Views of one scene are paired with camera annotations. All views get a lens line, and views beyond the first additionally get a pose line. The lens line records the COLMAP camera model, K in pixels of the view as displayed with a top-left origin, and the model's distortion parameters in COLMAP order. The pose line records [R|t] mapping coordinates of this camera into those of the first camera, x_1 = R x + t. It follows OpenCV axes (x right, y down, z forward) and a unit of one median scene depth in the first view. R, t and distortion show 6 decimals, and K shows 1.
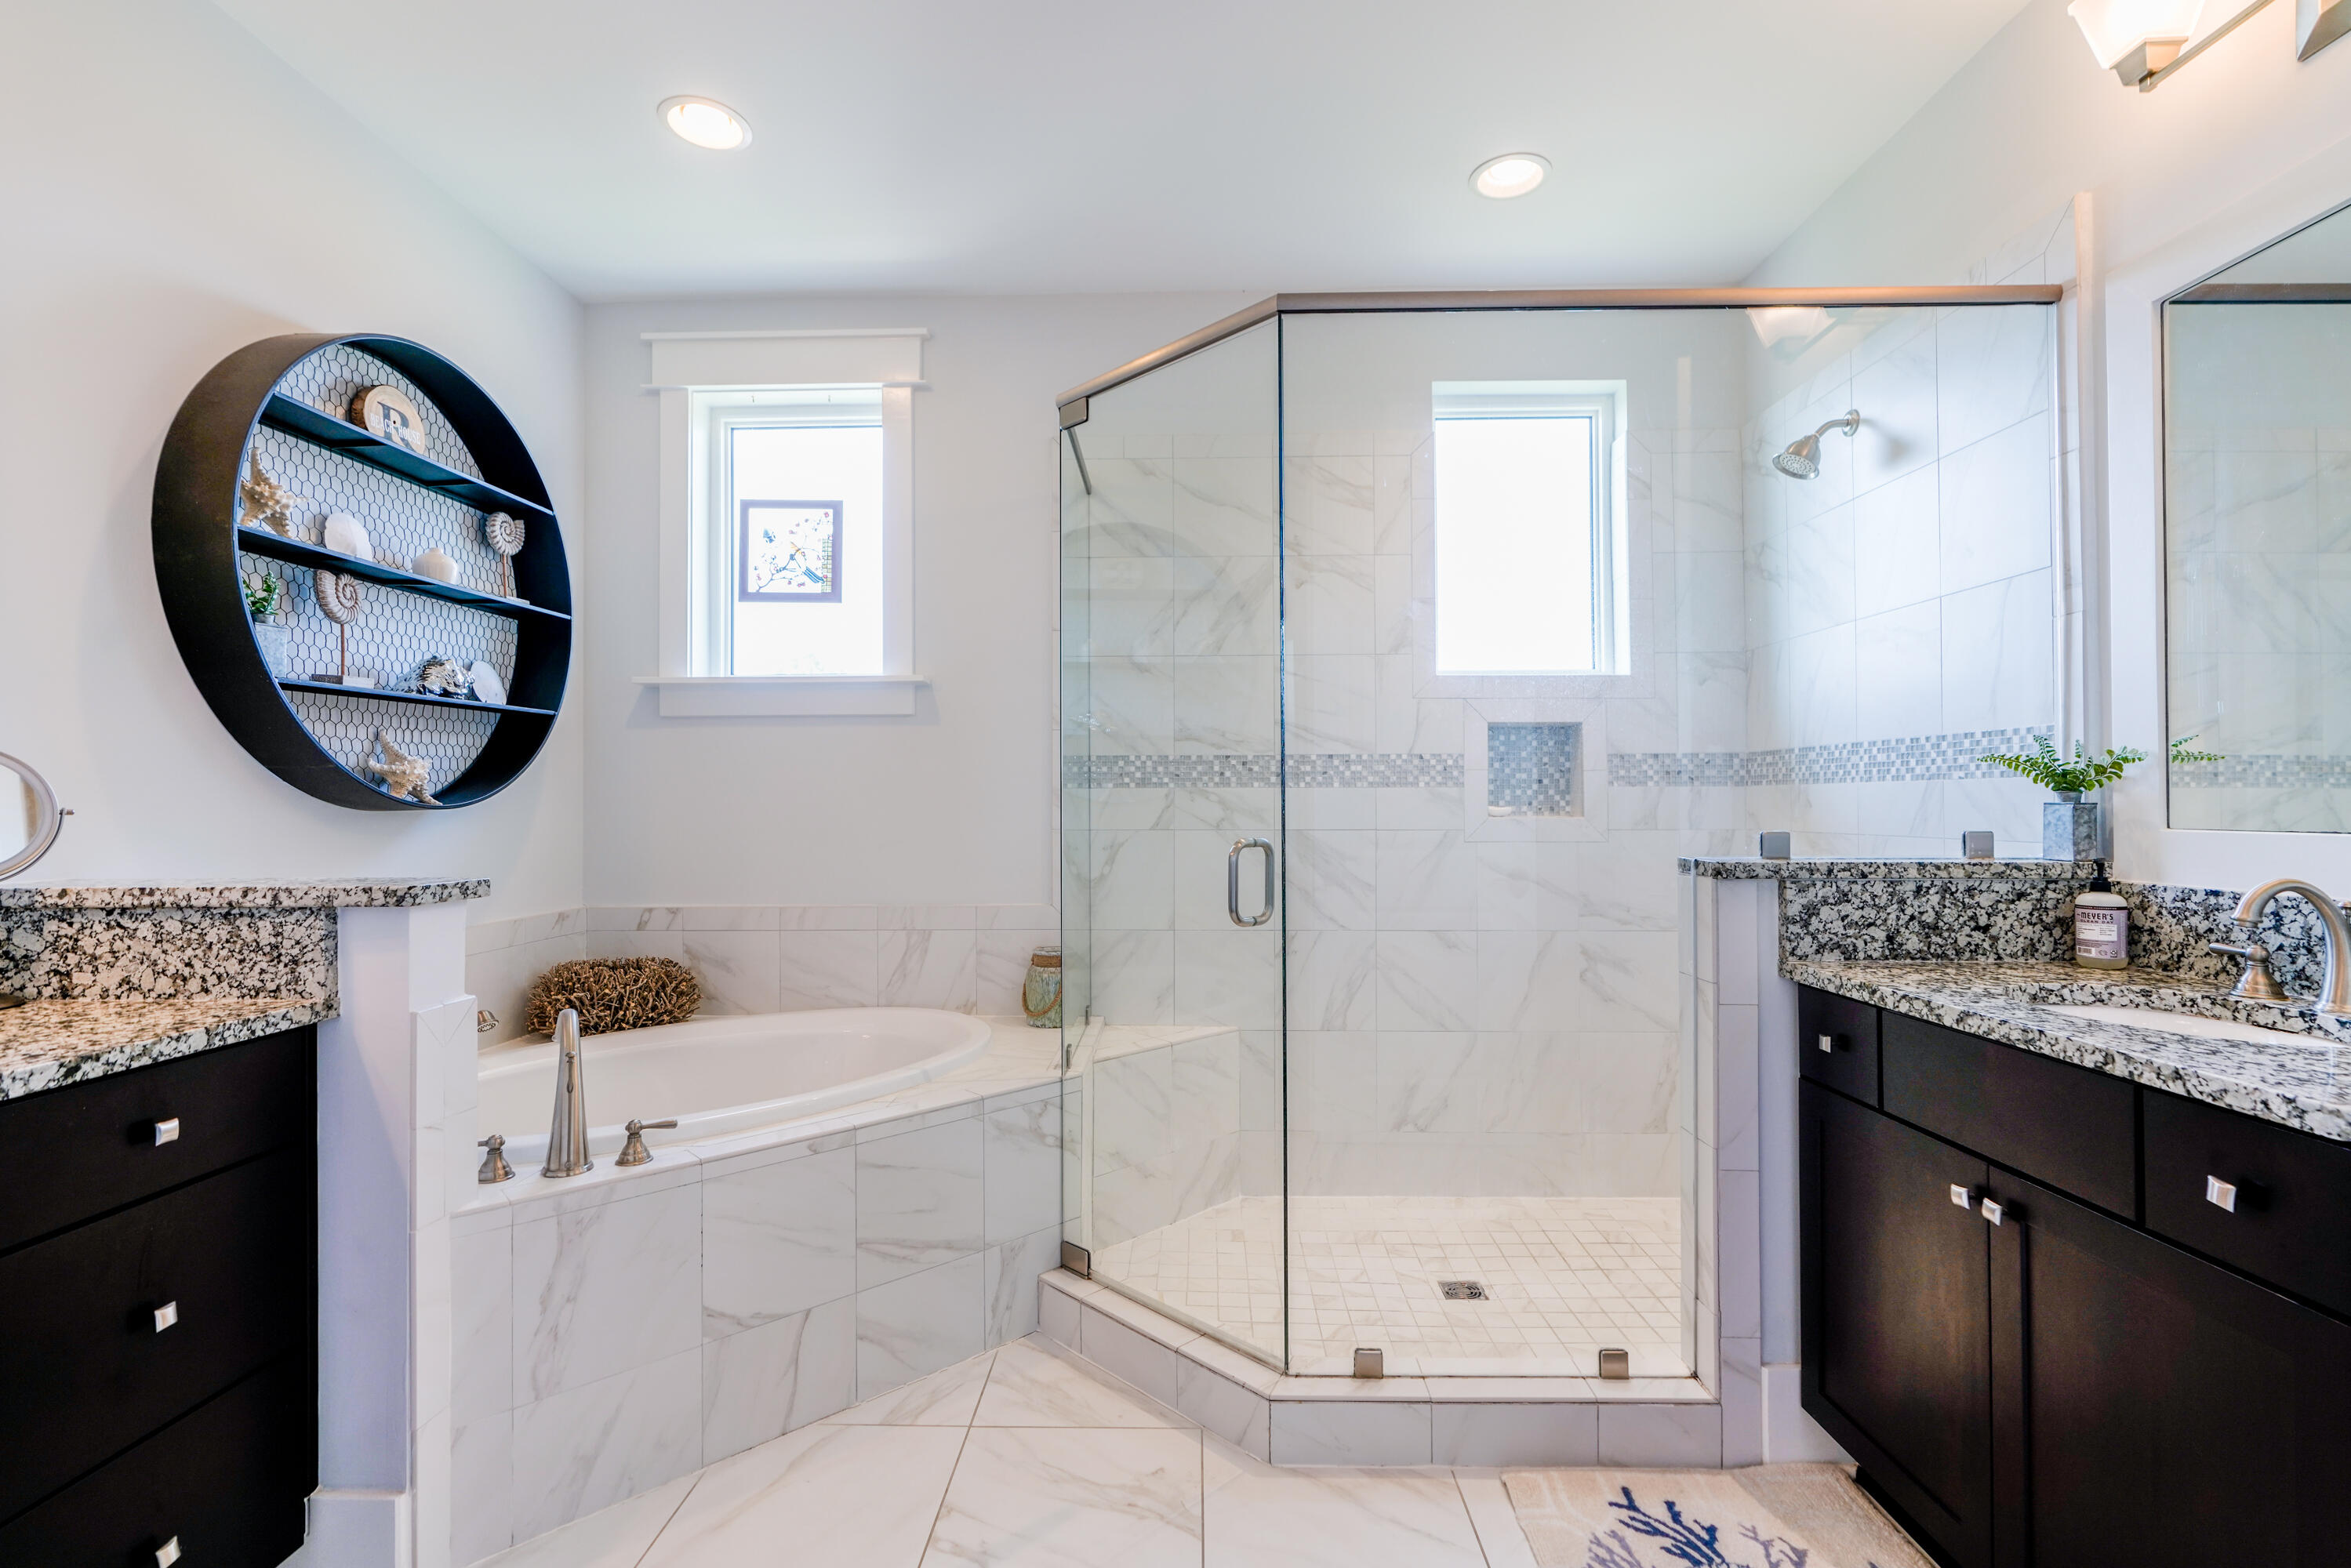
lens RADIAL K [[1065.4, 0, 1168.2], [0, 1065.4, 789.9], [0, 0, 1]] dist [-0.009100, 0.004484]
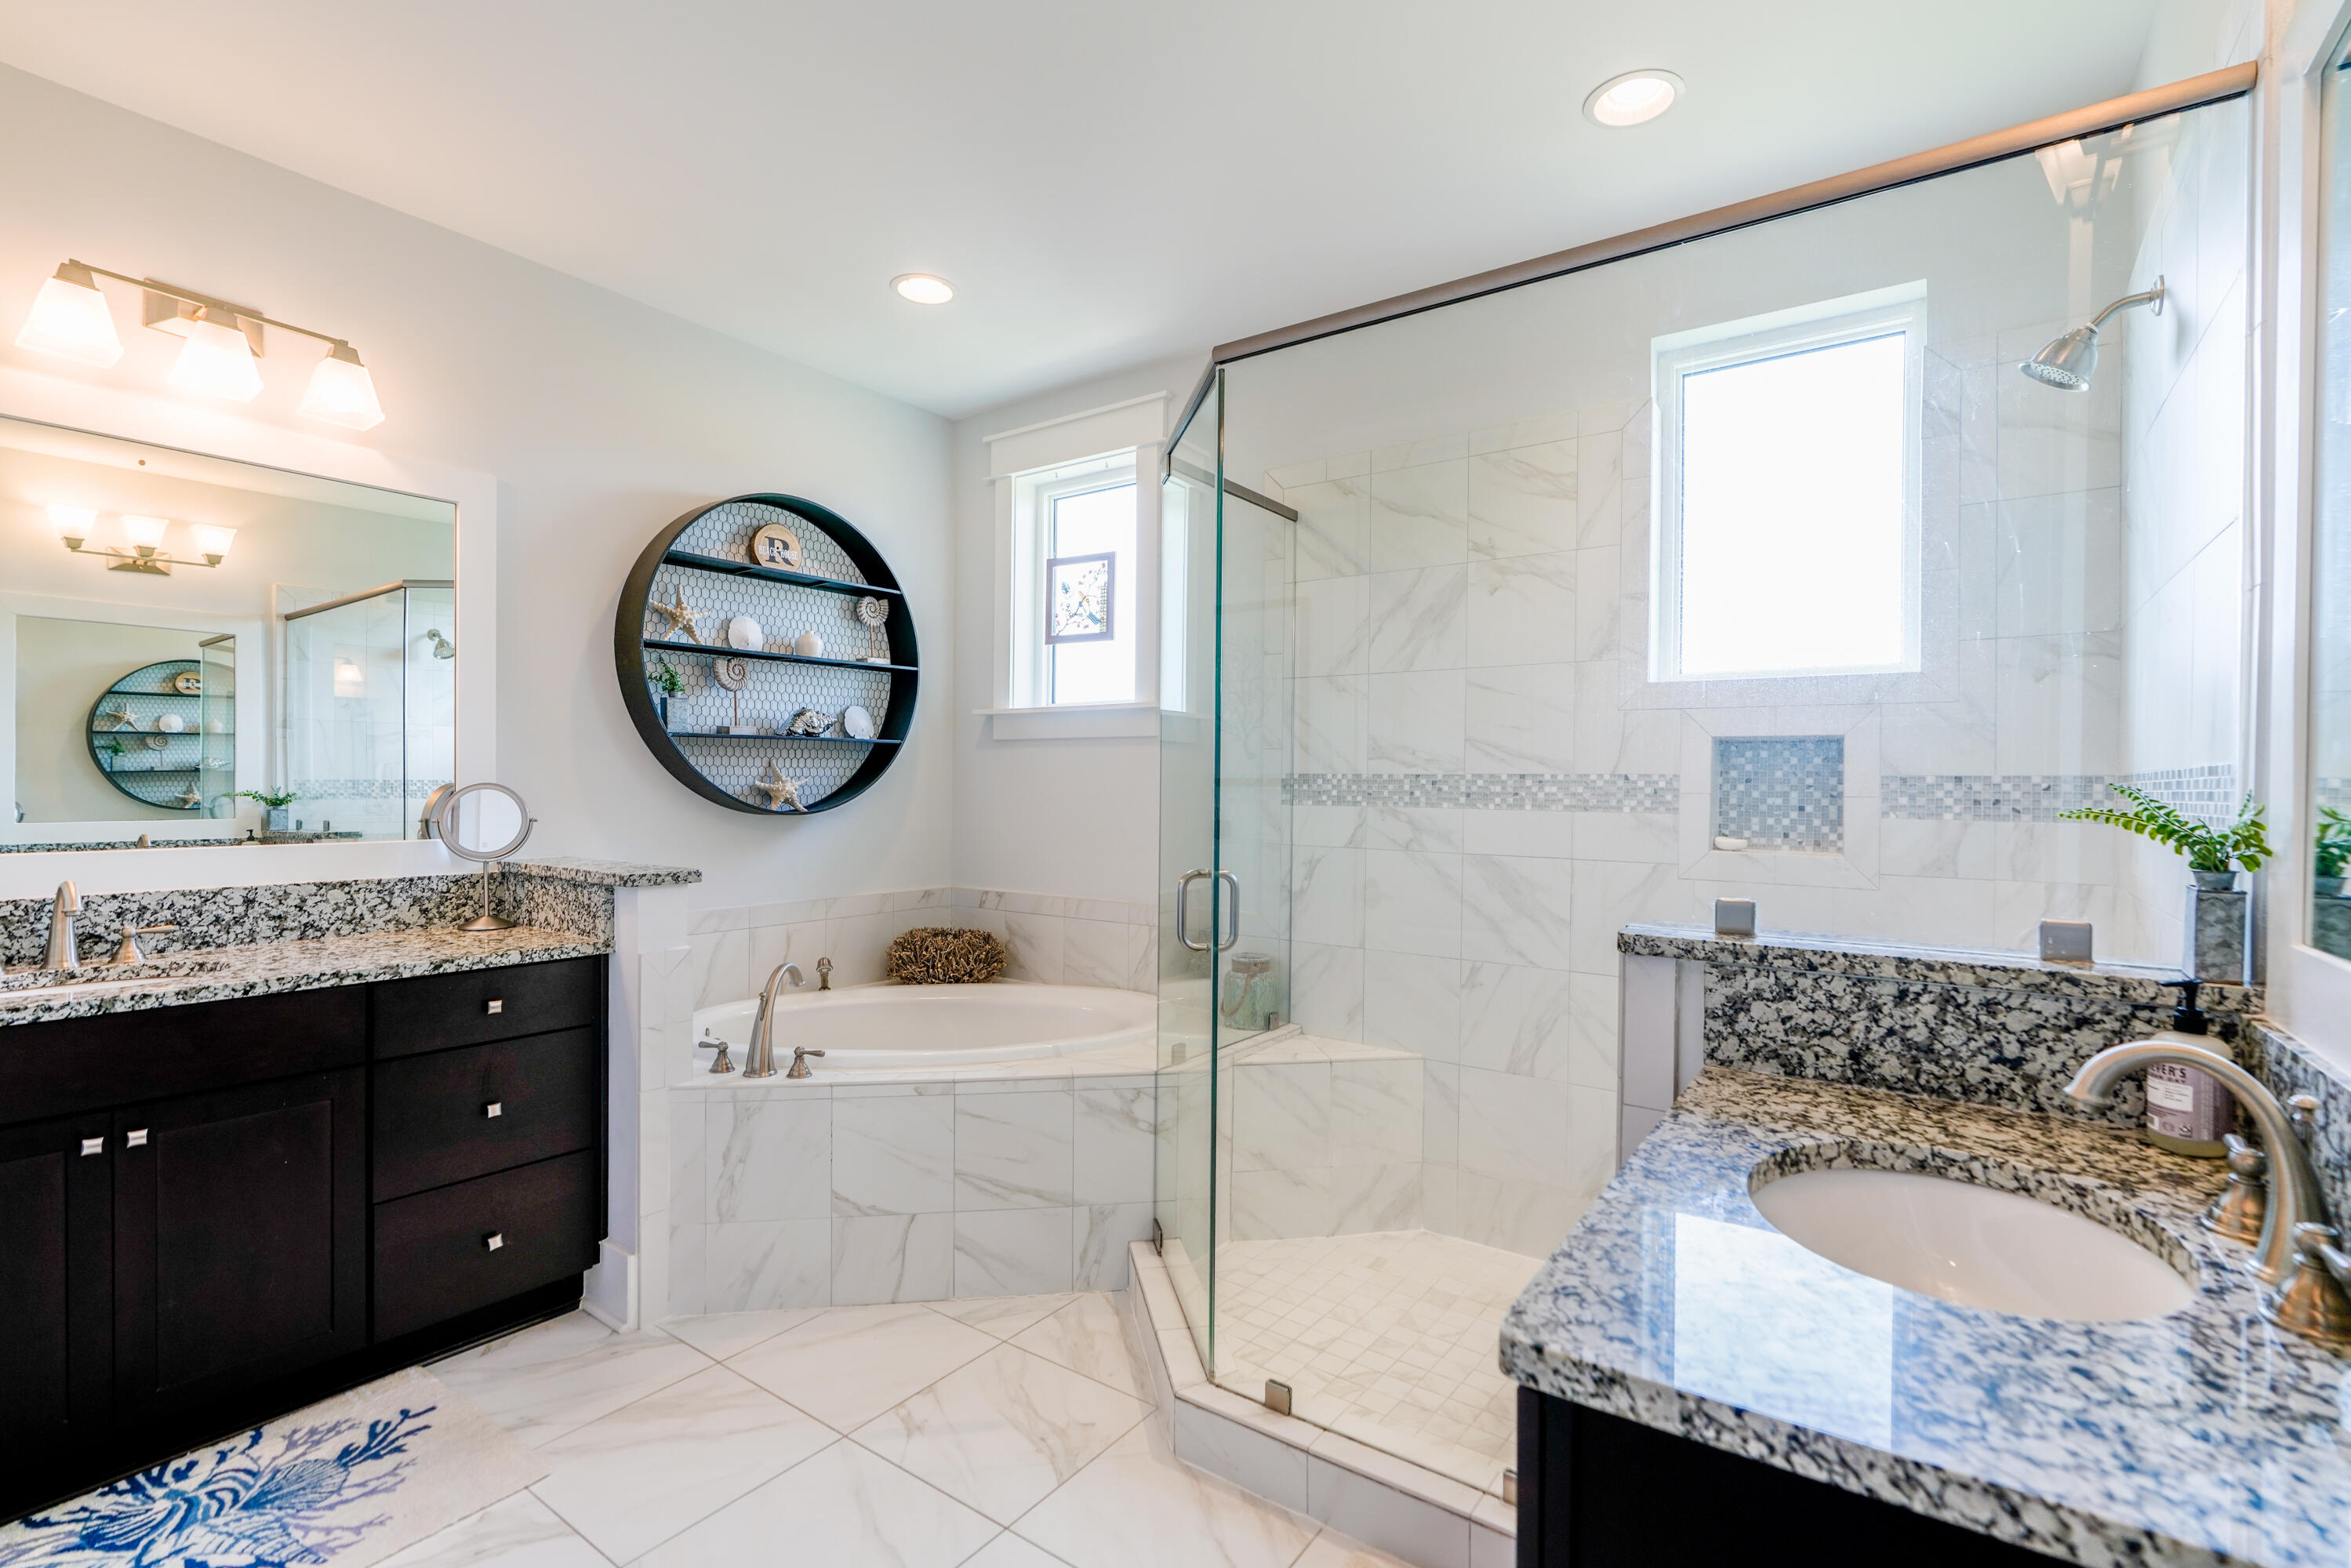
lens RADIAL K [[1065.4, 0, 1169.0], [0, 1065.4, 792.3], [0, 0, 1]] dist [-0.009100, 0.004484]
pose [[0.826649, 0.015421, -0.562506, 0.560999], [-0.006410, 0.999818, 0.017990, -0.043436], [0.562681, -0.011266, 0.826597, 0.097518]]
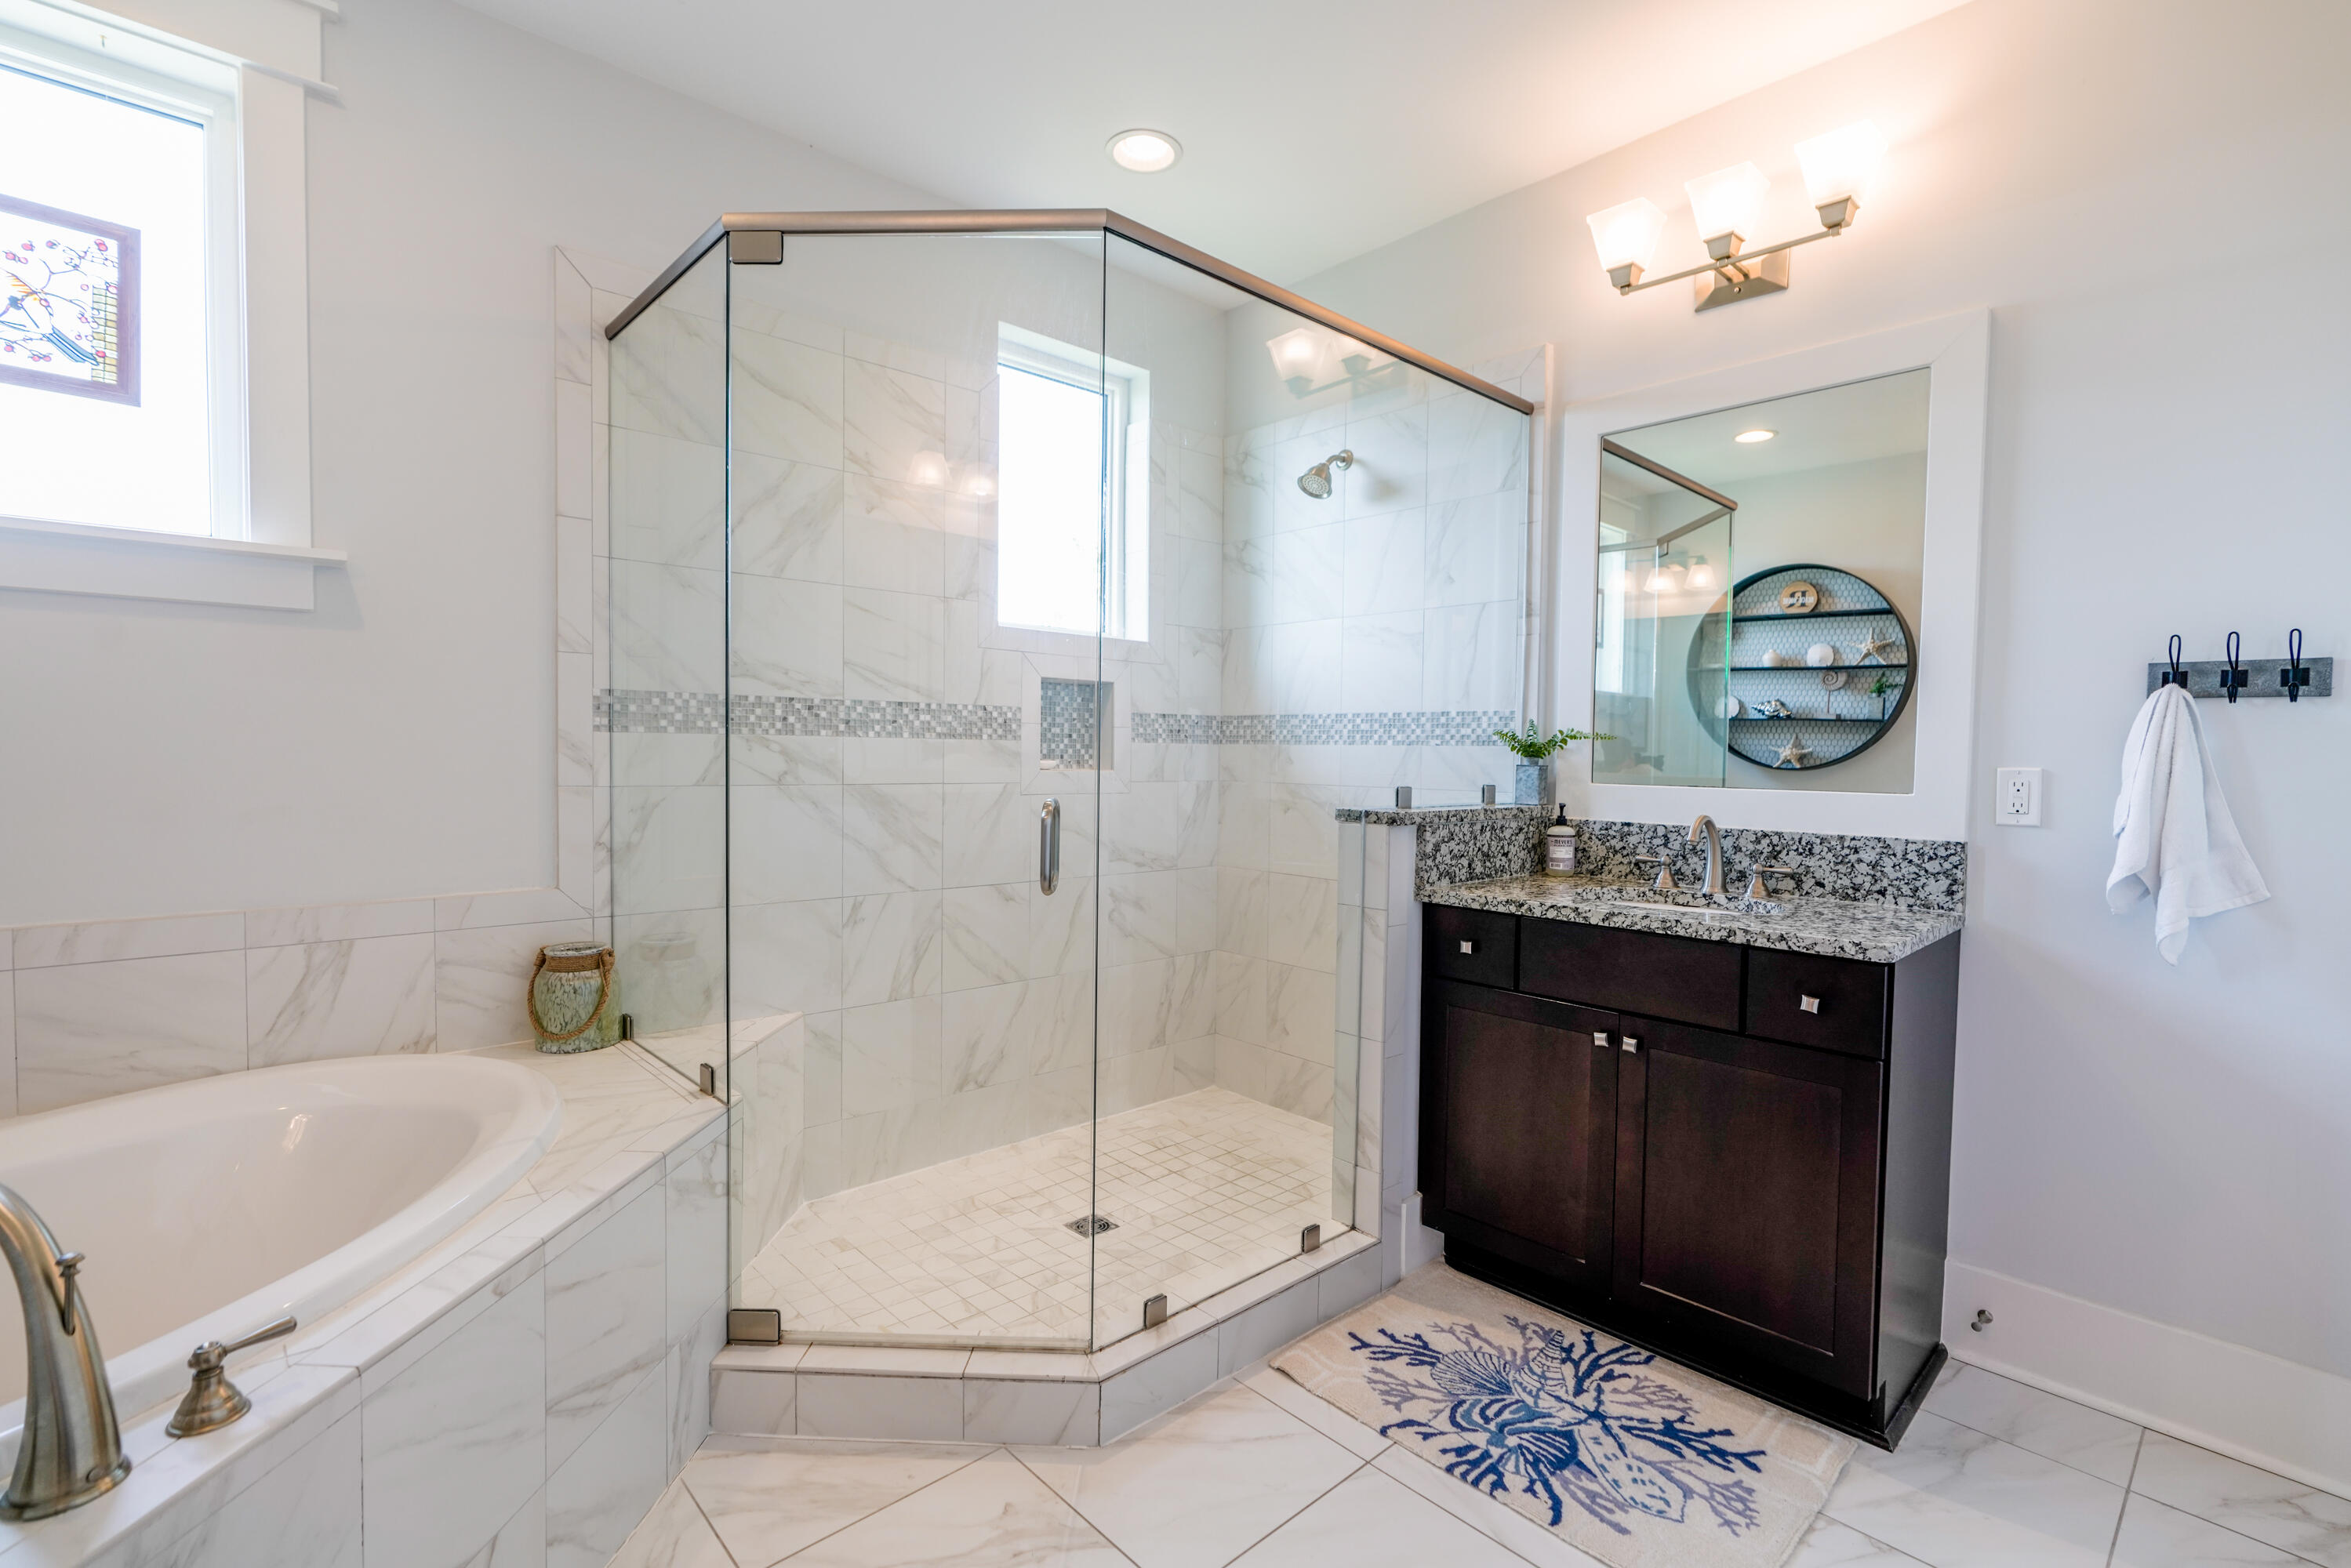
lens RADIAL K [[1065.4, 0, 1173.8], [0, 1065.4, 786.4], [0, 0, 1]] dist [-0.009100, 0.004484]
pose [[0.719598, -0.010216, 0.694316, -0.426427], [-0.024920, 0.998868, 0.040524, -0.004704], [-0.693944, -0.046464, 0.718528, 0.235166]]
